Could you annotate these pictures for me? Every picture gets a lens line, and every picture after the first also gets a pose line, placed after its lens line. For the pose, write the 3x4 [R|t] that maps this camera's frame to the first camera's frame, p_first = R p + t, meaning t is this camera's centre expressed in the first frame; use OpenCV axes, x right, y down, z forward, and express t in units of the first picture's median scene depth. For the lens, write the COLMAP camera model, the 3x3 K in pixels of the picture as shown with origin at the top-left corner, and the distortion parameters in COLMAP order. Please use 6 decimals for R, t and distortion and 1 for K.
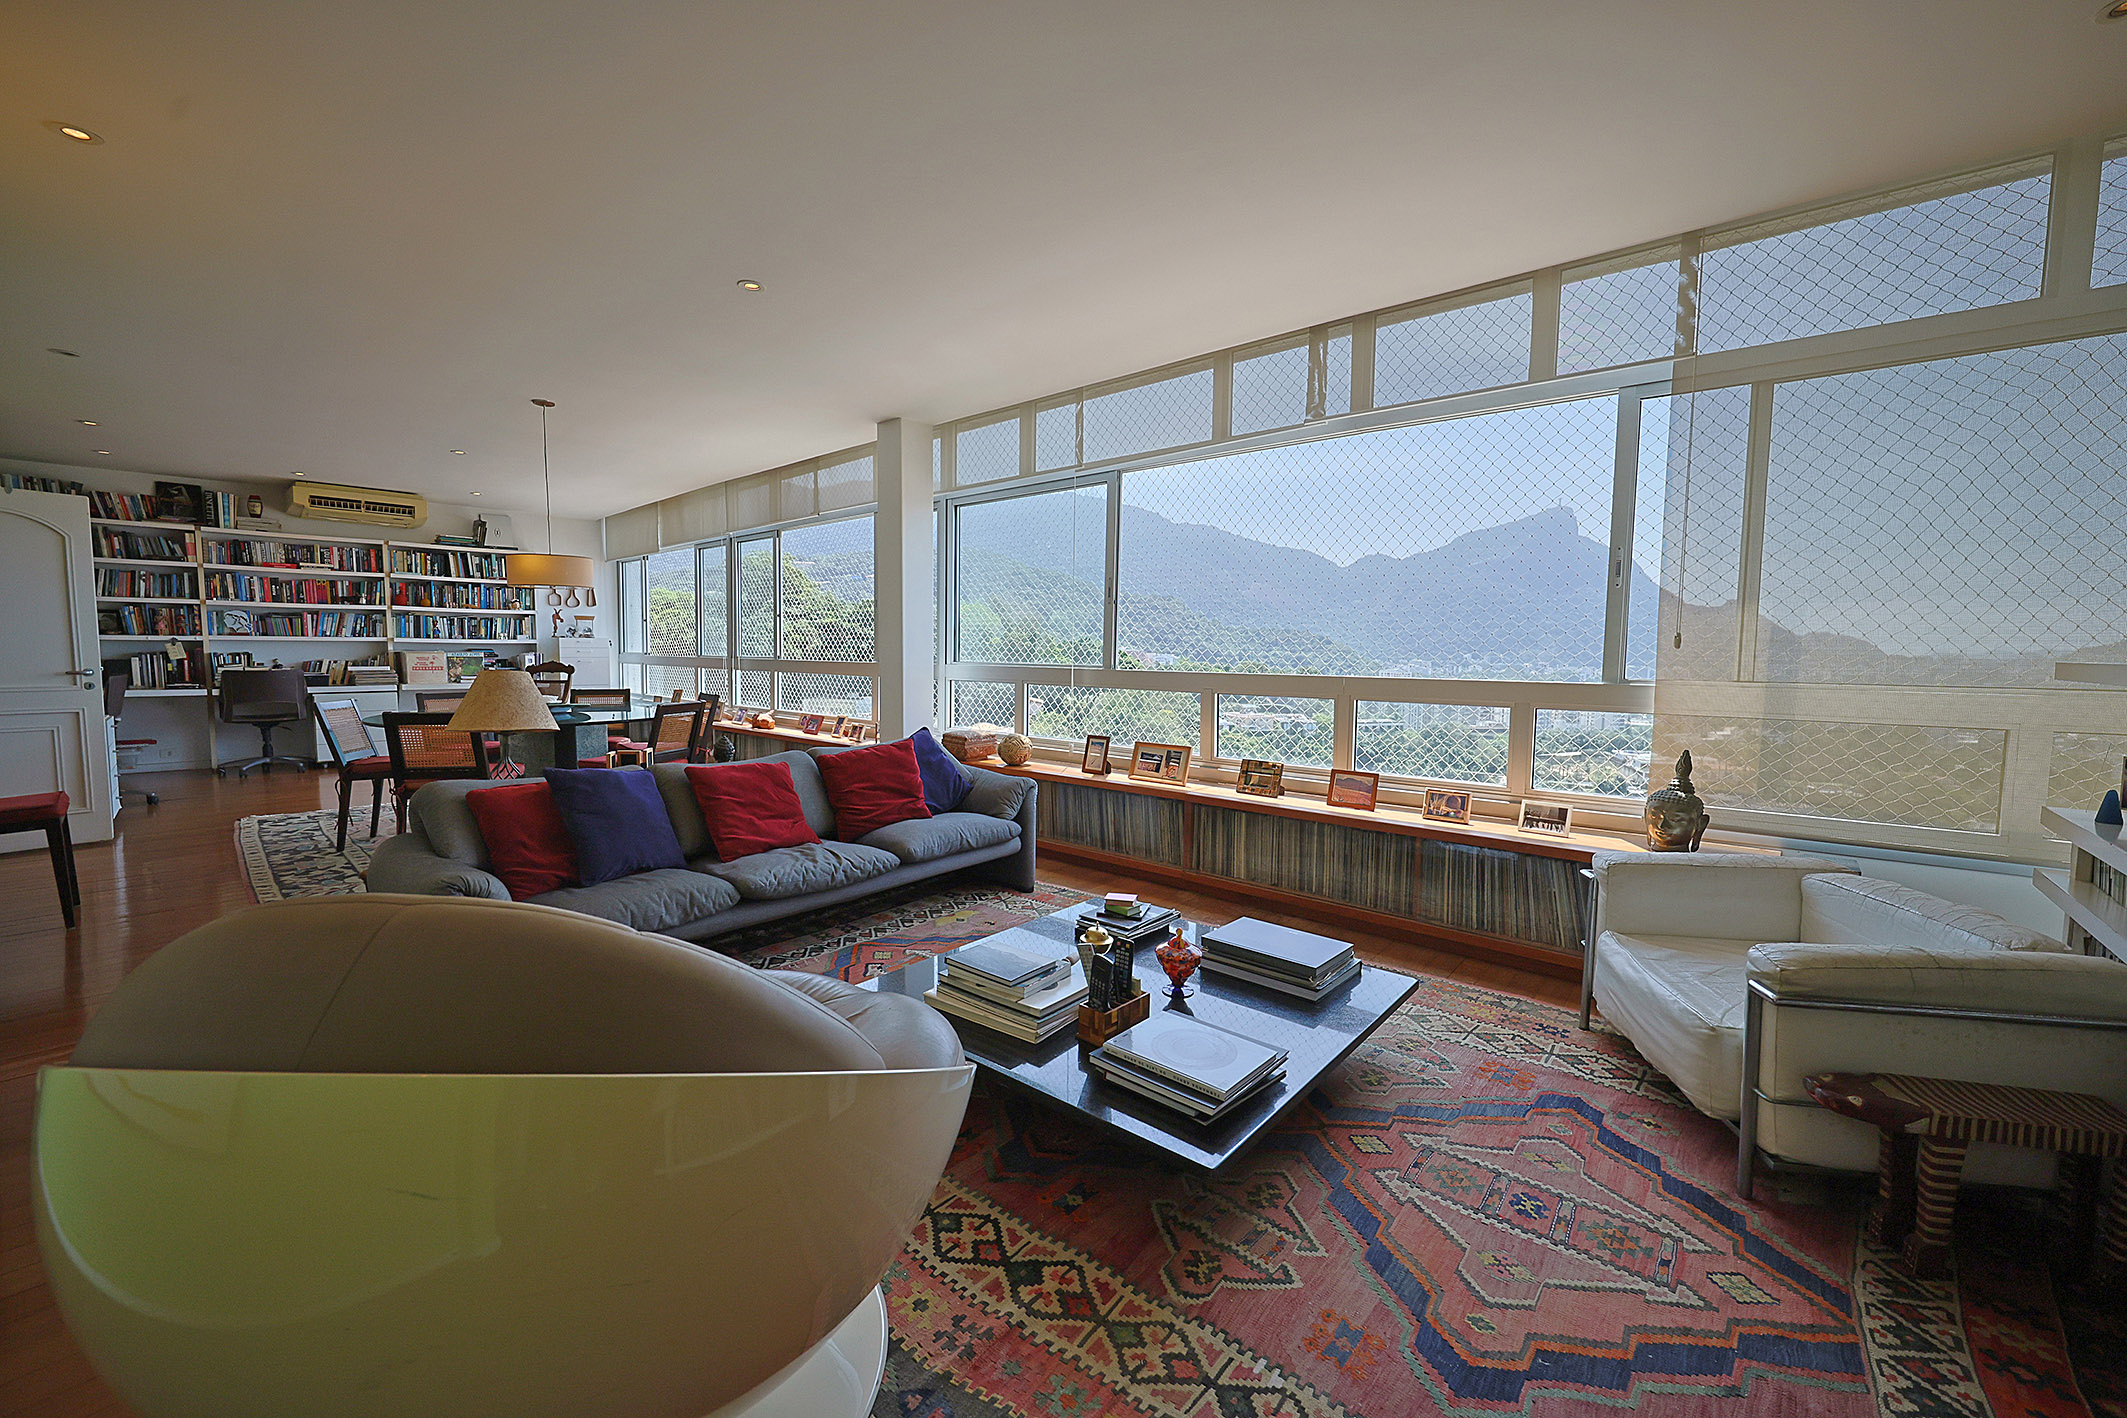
lens RADIAL K [[849.5, 0, 1074.5], [0, 849.5, 714.8], [0, 0, 1]] dist [0.000432, 0.000556]
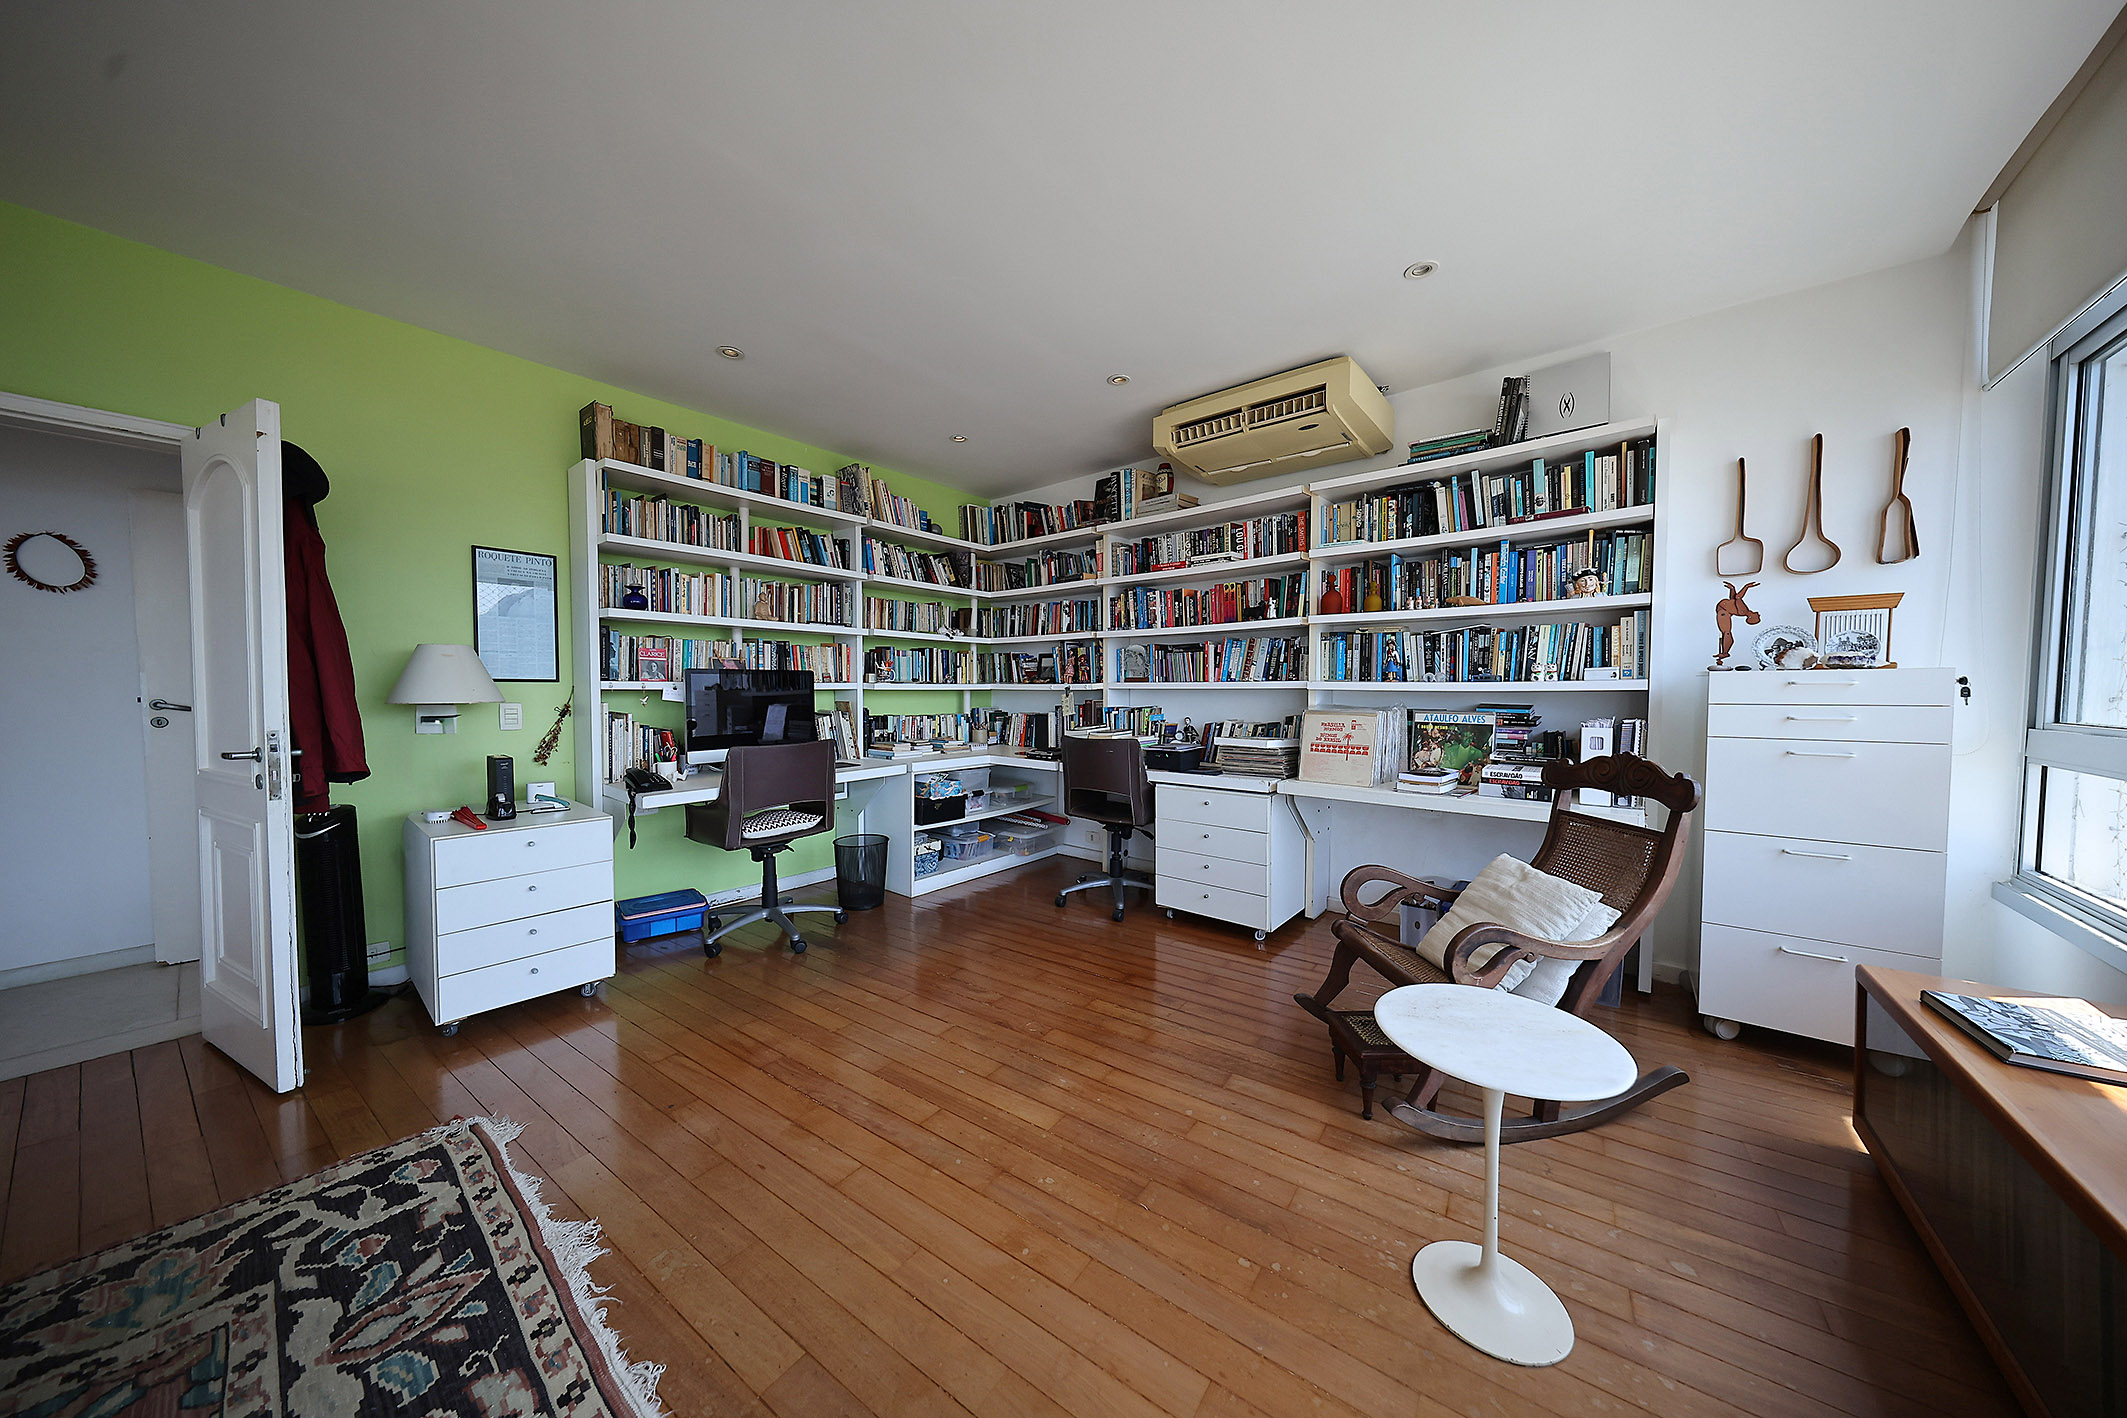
lens RADIAL K [[680.4, 0, 1067.0], [0, 680.4, 703.6], [0, 0, 1]] dist [-0.000779, 0.000102]
pose [[0.069306, 0.010179, -0.997544, -0.431389], [-0.080011, 0.996783, 0.004613, -0.069840], [0.994382, 0.079494, 0.069897, 0.854790]]
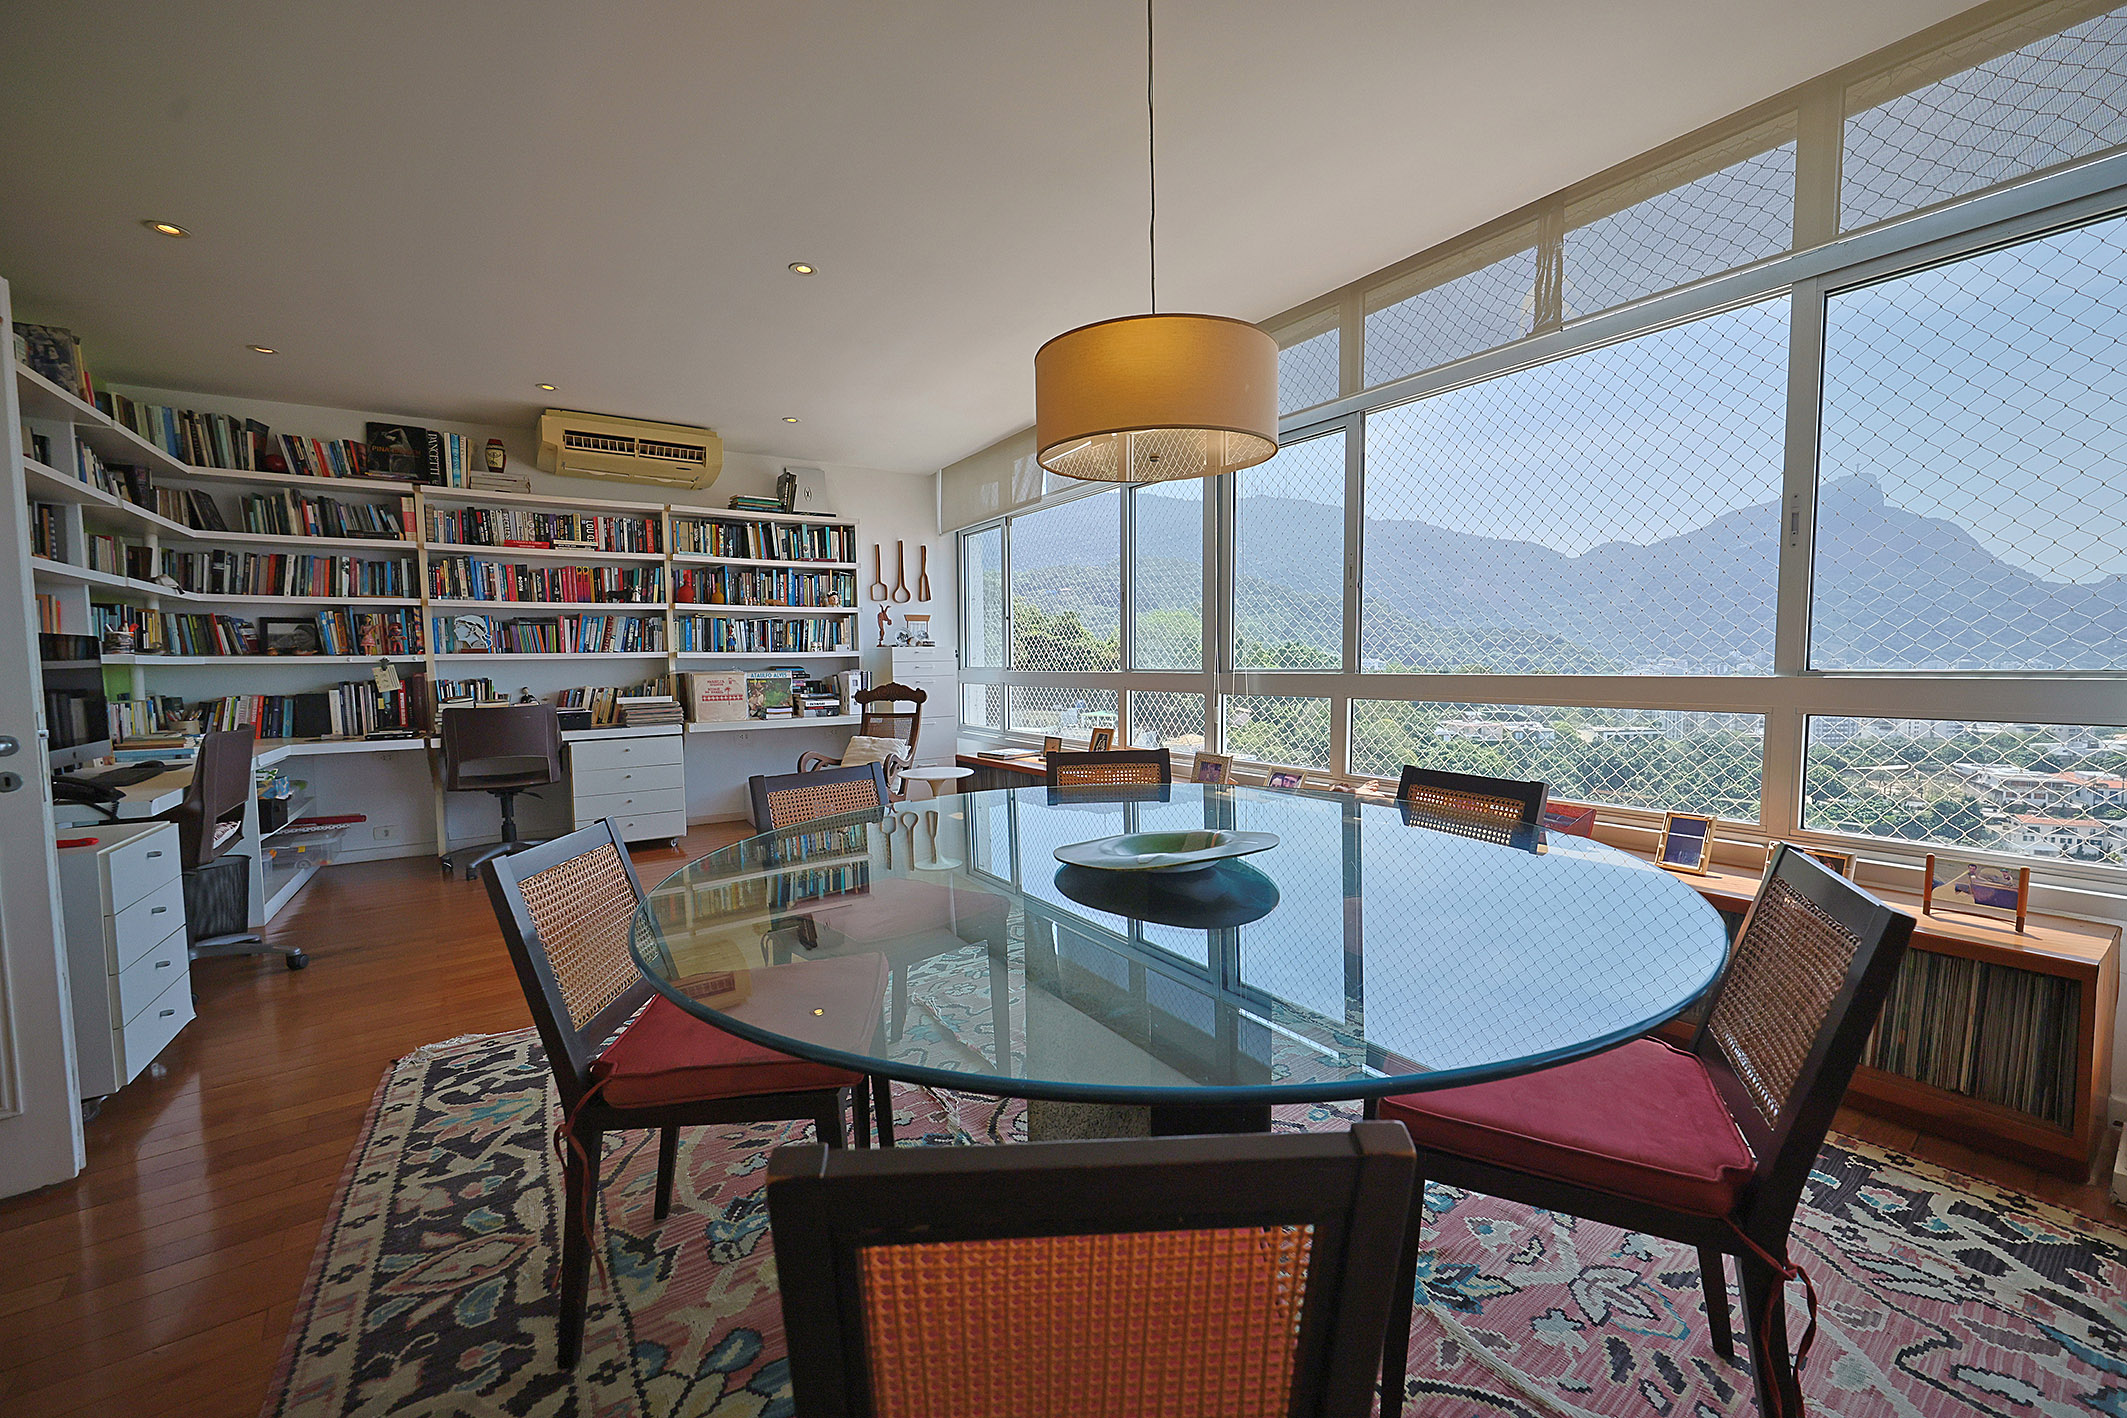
lens RADIAL K [[849.5, 0, 1064.8], [0, 849.5, 715.0], [0, 0, 1]] dist [0.000432, 0.000556]
pose [[0.973363, -0.008344, -0.229118, -0.366653], [0.005901, 0.999918, -0.011349, -0.033411], [0.229194, 0.009694, 0.973332, 0.439042]]
